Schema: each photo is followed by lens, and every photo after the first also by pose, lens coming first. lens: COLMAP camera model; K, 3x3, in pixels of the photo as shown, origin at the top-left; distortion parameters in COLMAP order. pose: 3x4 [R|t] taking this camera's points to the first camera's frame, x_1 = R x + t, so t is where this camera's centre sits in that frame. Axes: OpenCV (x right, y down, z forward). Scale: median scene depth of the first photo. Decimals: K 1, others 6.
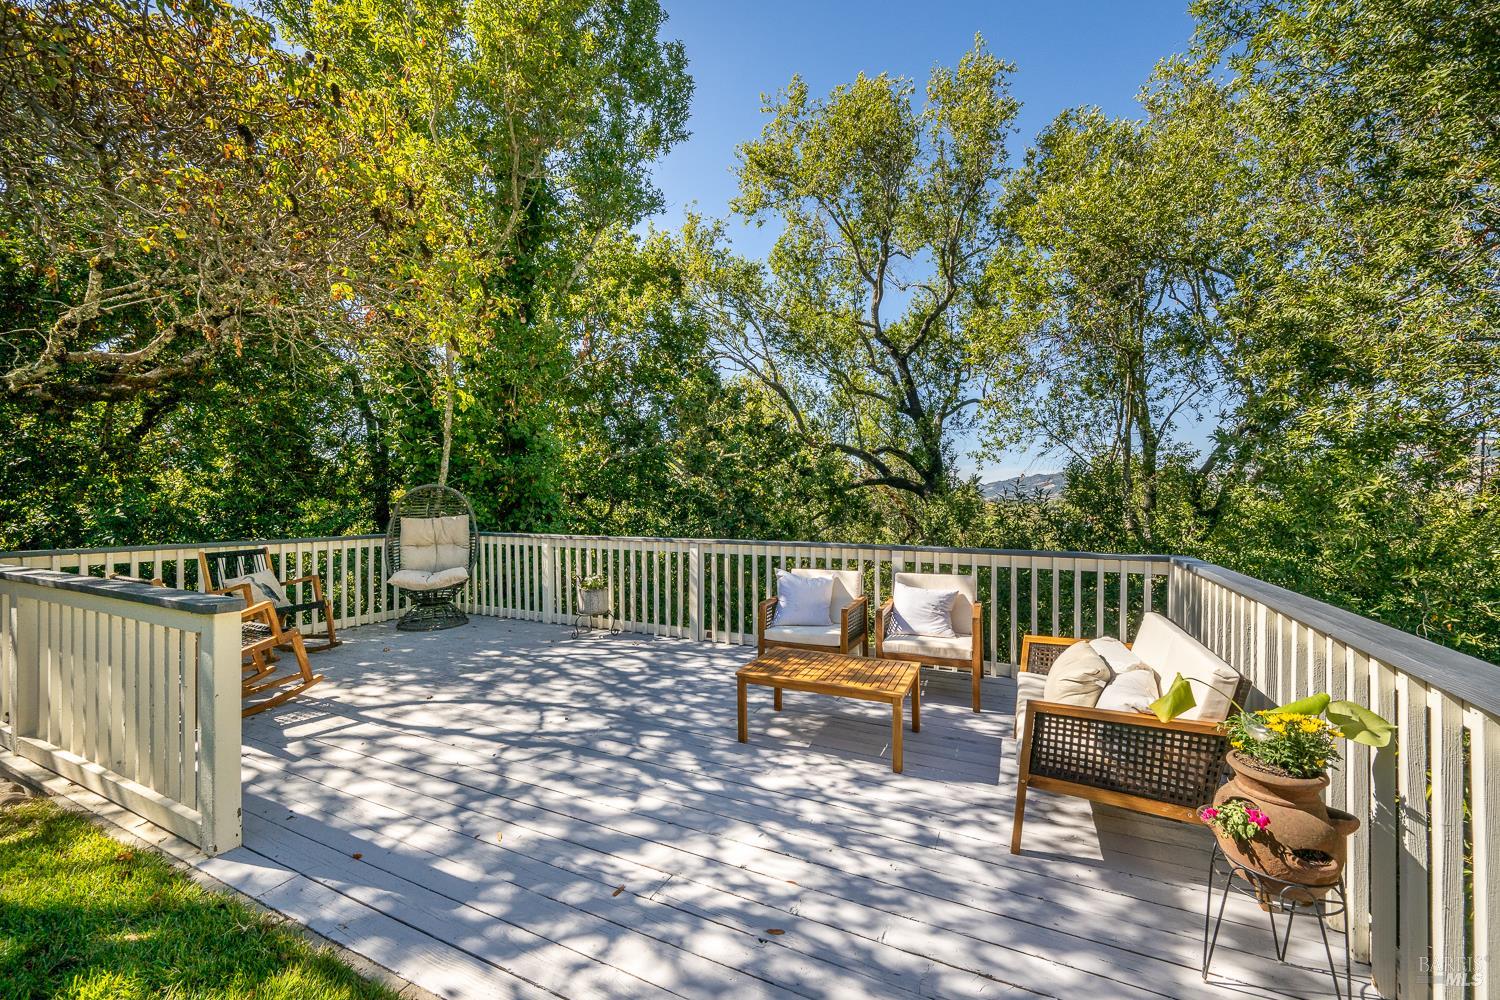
lens RADIAL K [[597.2, 0, 747.1], [0, 597.2, 503.2], [0, 0, 1]] dist [-0.001054, 0.000786]
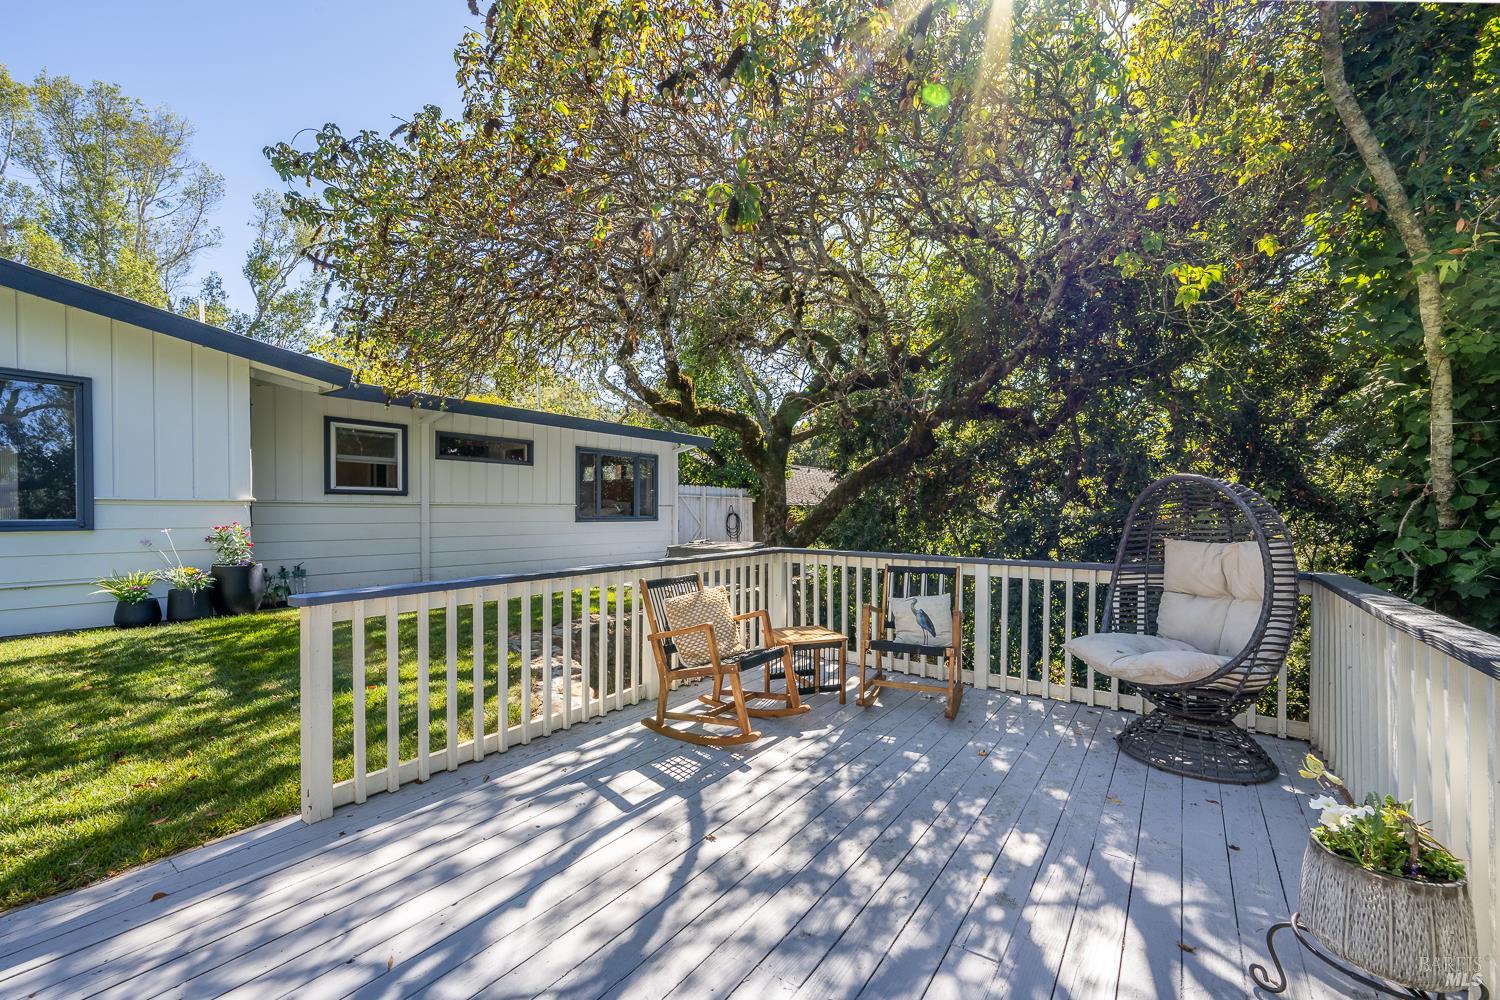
lens RADIAL K [[619.6, 0, 735.0], [0, 619.6, 510.5], [0, 0, 1]] dist [-0.002040, -0.000256]
pose [[-0.161338, -0.002778, -0.986895, 0.088304], [-0.007020, 0.999974, -0.001667, 0.003730], [0.986874, 0.006659, -0.161353, 1.280644]]
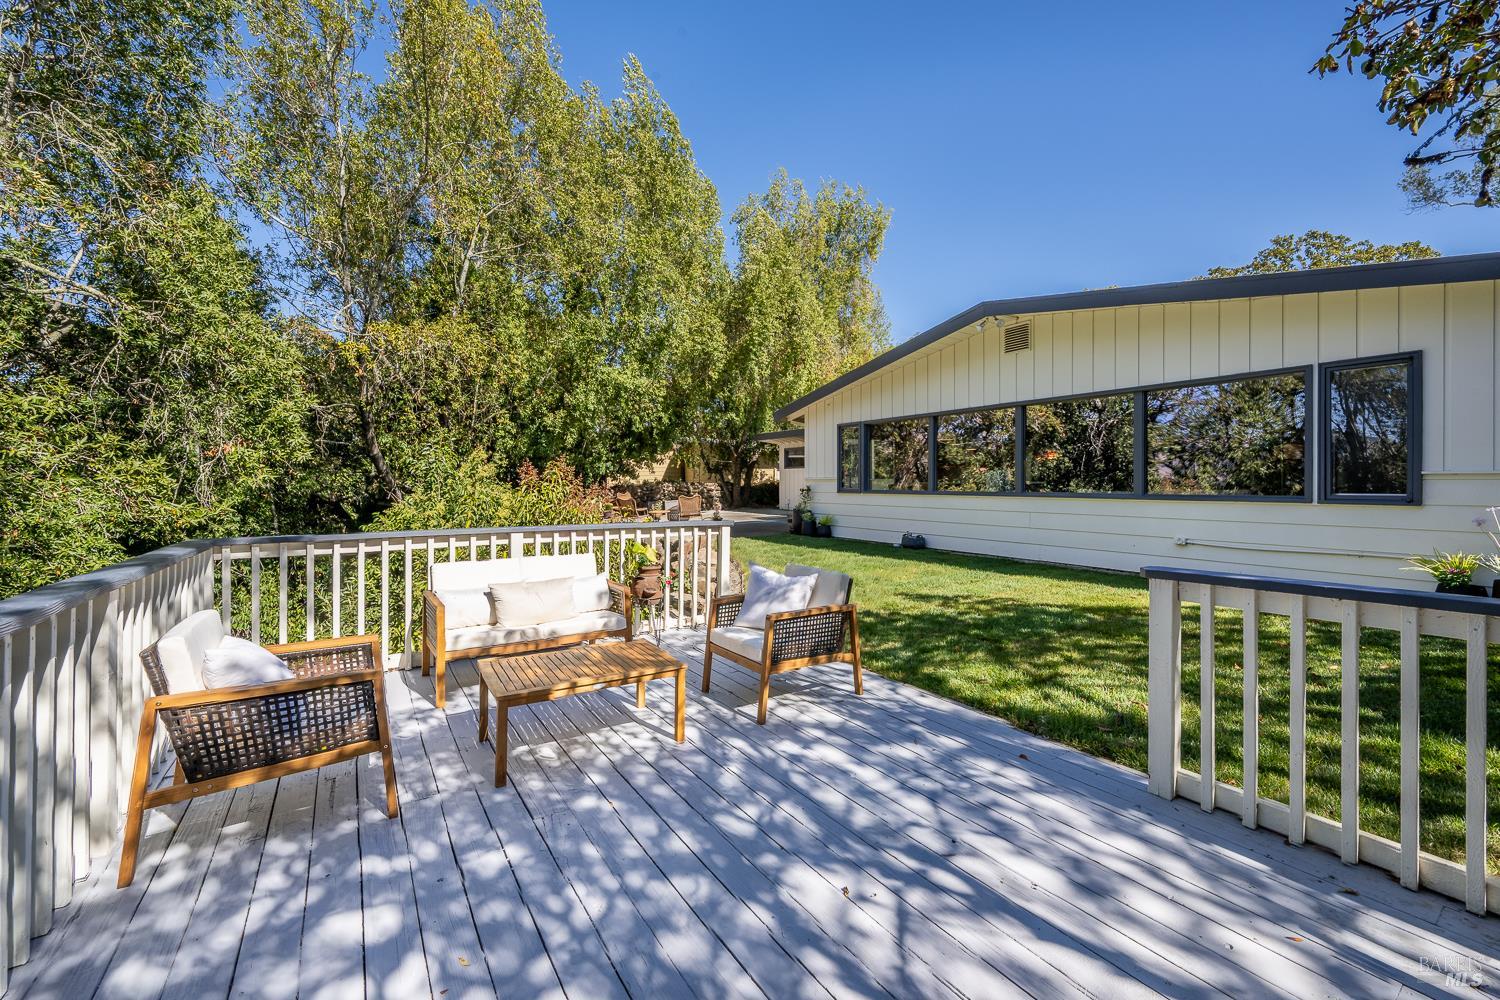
lens RADIAL K [[597.2, 0, 748.7], [0, 597.2, 484.5], [0, 0, 1]] dist [-0.001054, 0.000786]
pose [[-0.866185, -0.005327, 0.499696, -0.490991], [-0.001814, 0.999970, 0.007517, 0.001910], [-0.499721, 0.005605, -0.866168, 1.529736]]
